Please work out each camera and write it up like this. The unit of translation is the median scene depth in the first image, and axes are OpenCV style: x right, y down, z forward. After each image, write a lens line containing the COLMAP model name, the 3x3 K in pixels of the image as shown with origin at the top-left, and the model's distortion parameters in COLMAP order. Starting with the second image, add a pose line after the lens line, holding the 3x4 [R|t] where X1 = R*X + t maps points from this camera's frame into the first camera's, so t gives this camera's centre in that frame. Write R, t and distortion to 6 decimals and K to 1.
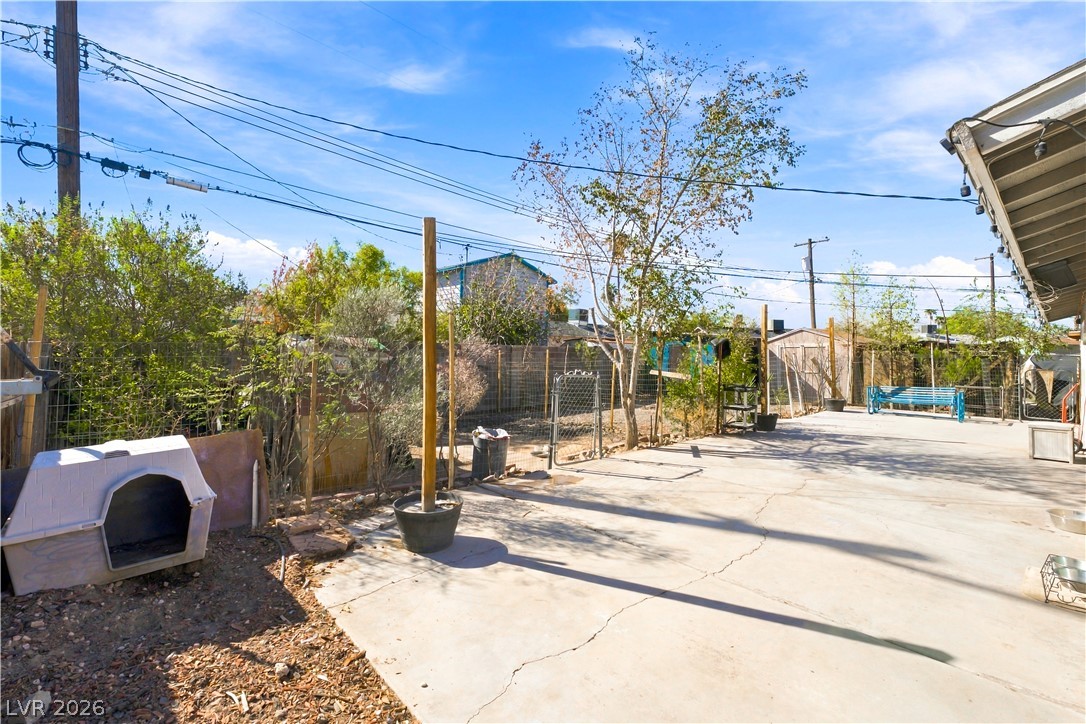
lens RADIAL K [[467.7, 0, 543.4], [0, 467.7, 358.6], [0, 0, 1]] dist [-0.001457, -0.000155]
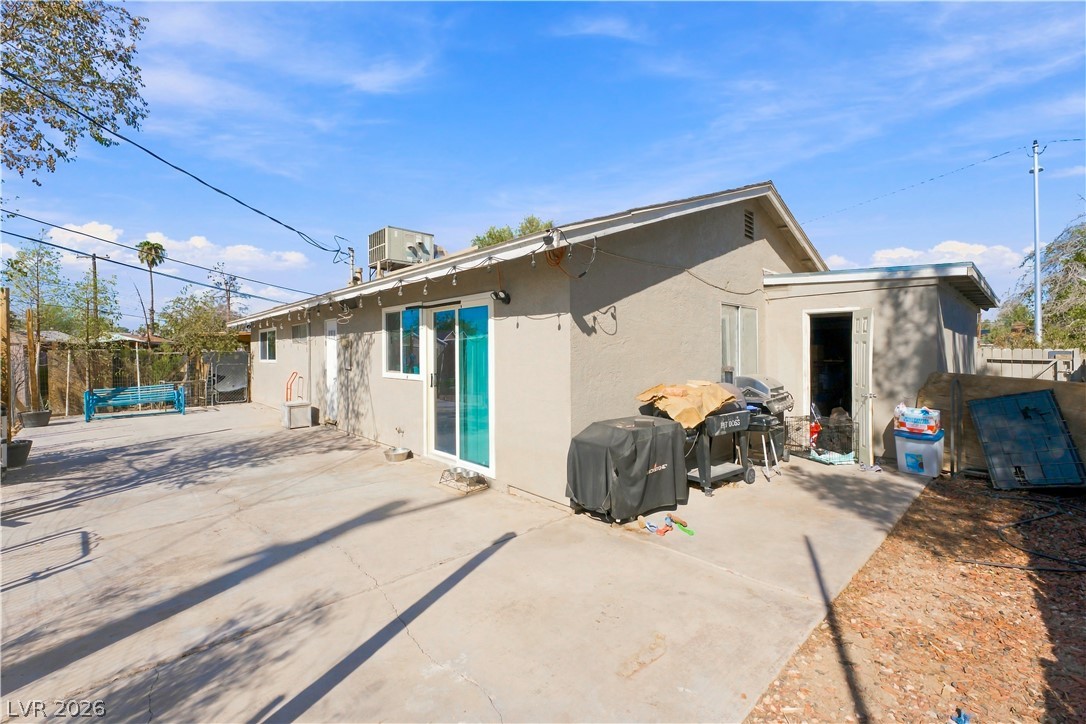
lens RADIAL K [[441.3, 0, 543.3], [0, 441.3, 359.0], [0, 0, 1]] dist [-0.002480, 0.000092]
pose [[0.026833, -0.032029, 0.999127, -0.442079], [0.022878, 0.999244, 0.031418, -0.028856], [-0.999378, 0.022015, 0.027545, 0.509146]]
